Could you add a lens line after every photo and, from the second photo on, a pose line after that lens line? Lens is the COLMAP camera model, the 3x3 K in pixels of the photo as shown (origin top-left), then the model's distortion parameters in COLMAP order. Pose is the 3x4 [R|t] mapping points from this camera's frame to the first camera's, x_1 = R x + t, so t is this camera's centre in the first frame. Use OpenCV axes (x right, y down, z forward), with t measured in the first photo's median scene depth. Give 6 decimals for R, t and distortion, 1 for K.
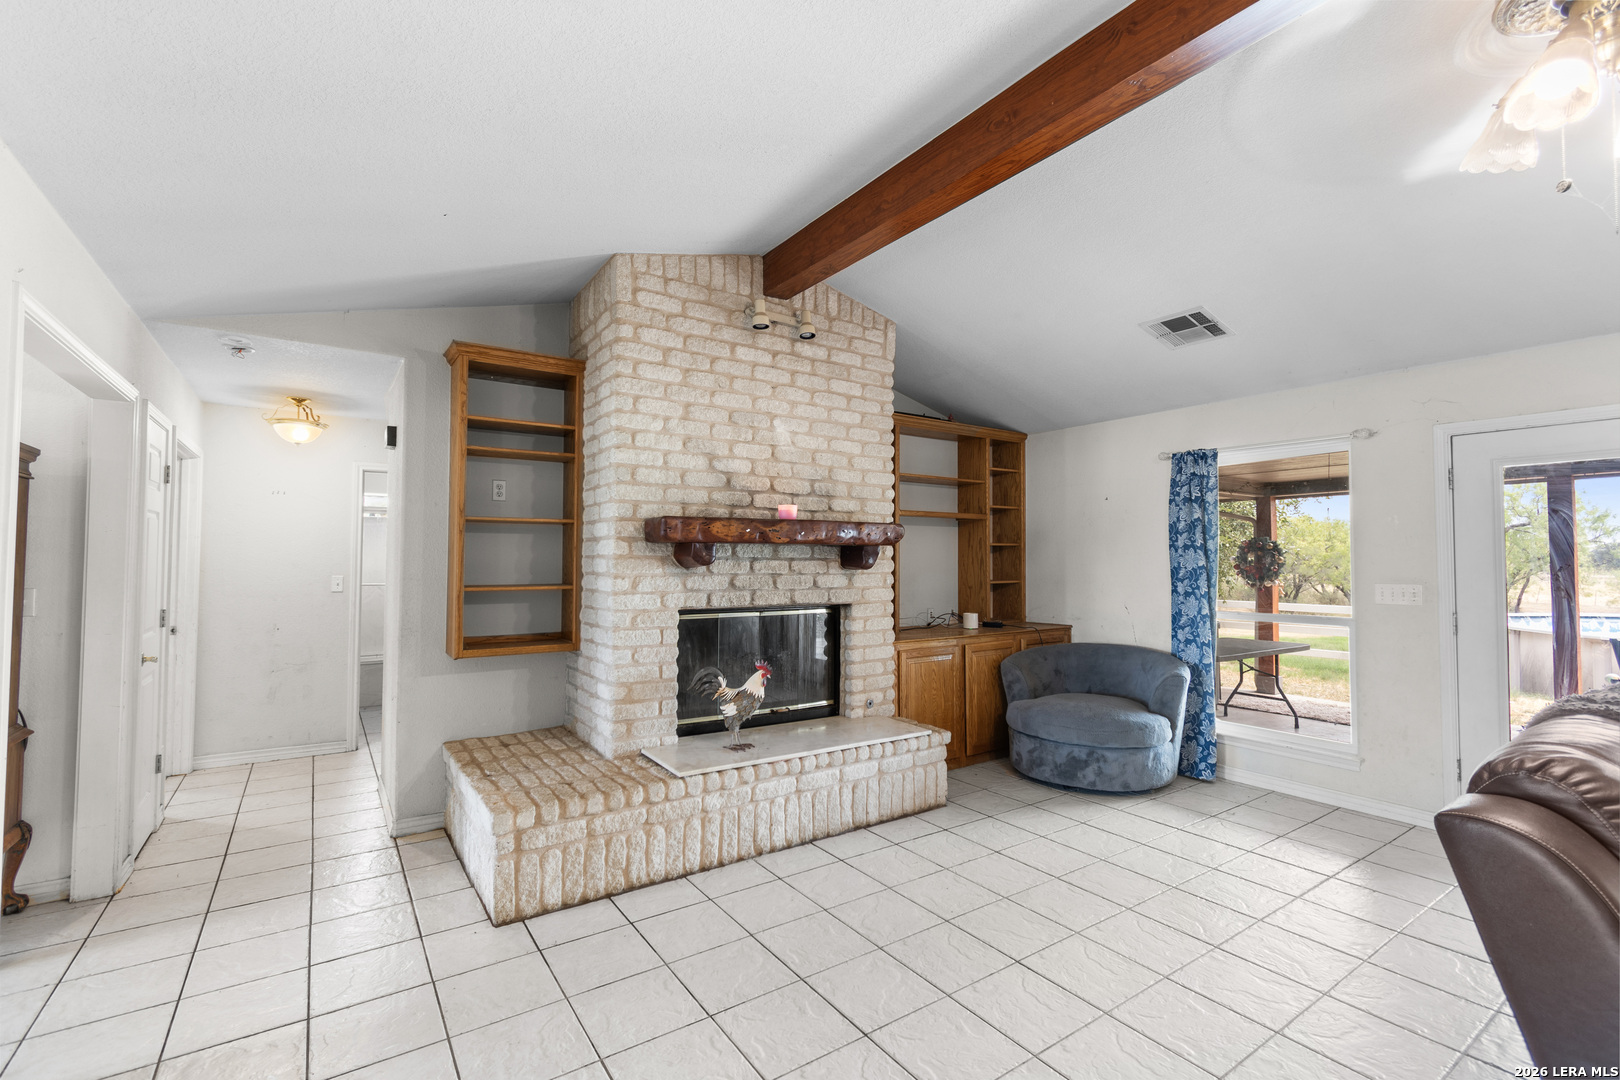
lens RADIAL K [[712.7, 0, 810.0], [0, 712.7, 540.0], [0, 0, 1]] dist [0.001384, 0.001003]
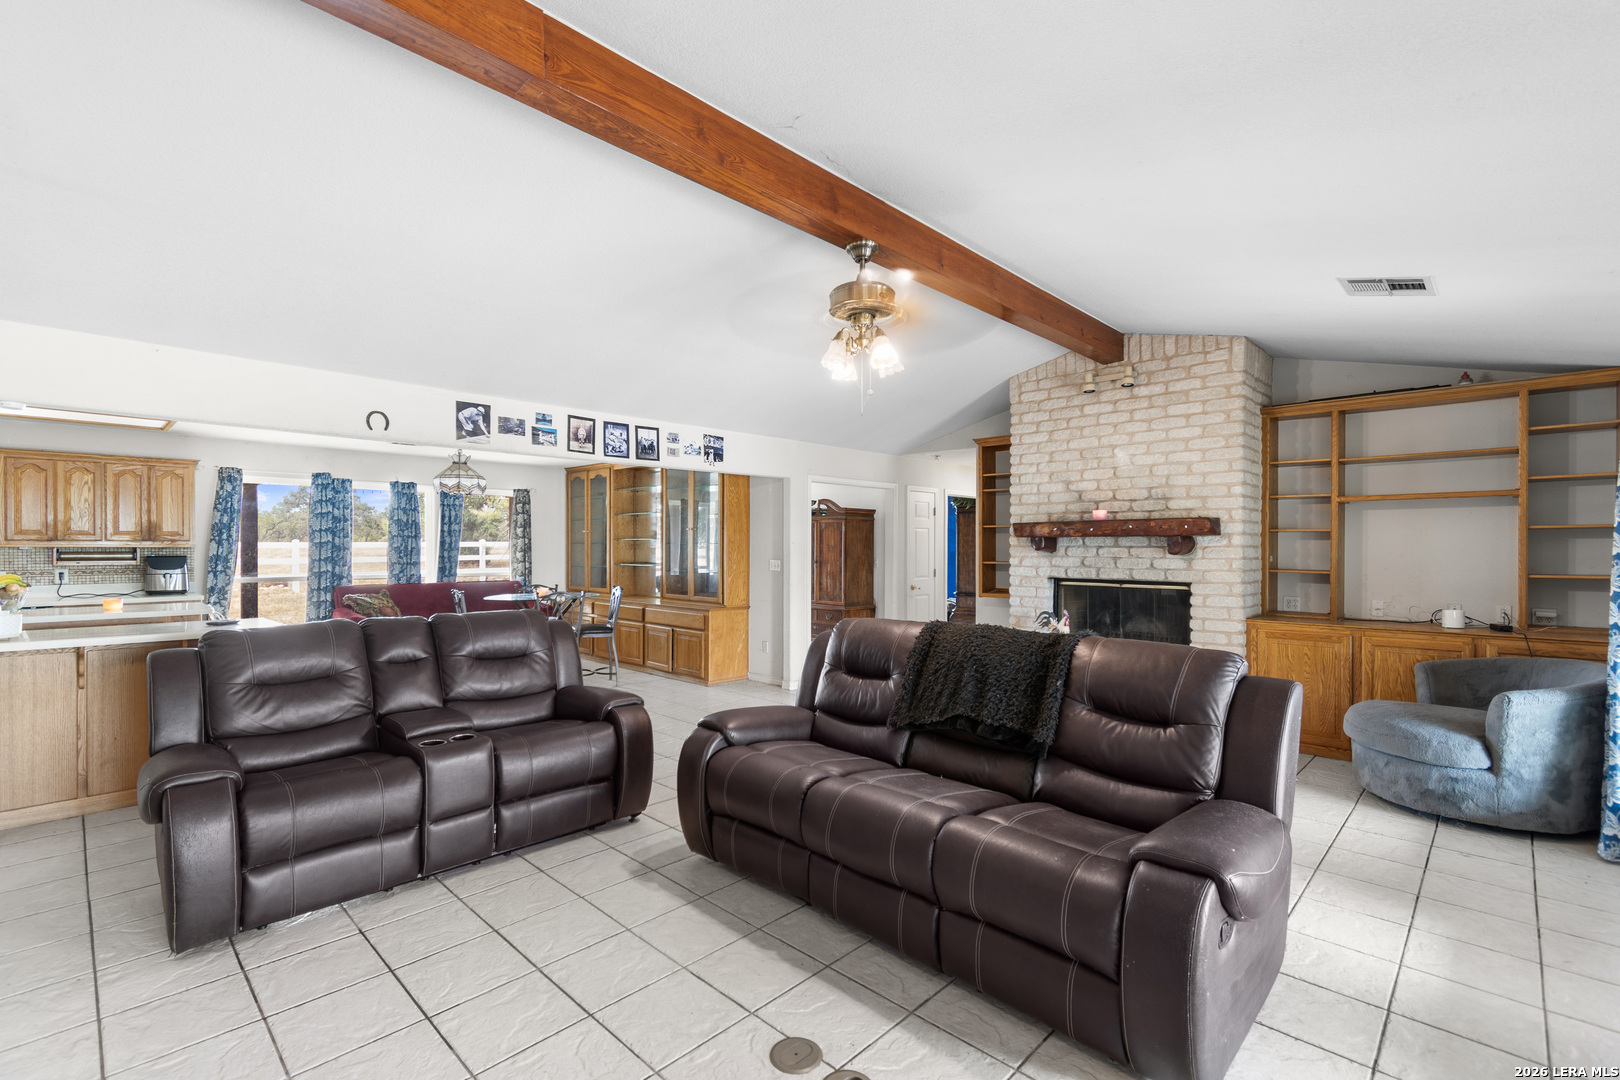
lens RADIAL K [[712.7, 0, 810.0], [0, 712.7, 540.0], [0, 0, 1]] dist [0.001384, 0.001003]
pose [[0.212625, -0.011753, -0.977063, 1.231581], [0.029571, 0.999547, -0.005588, 0.002579], [0.976686, -0.027704, 0.212876, 0.099520]]
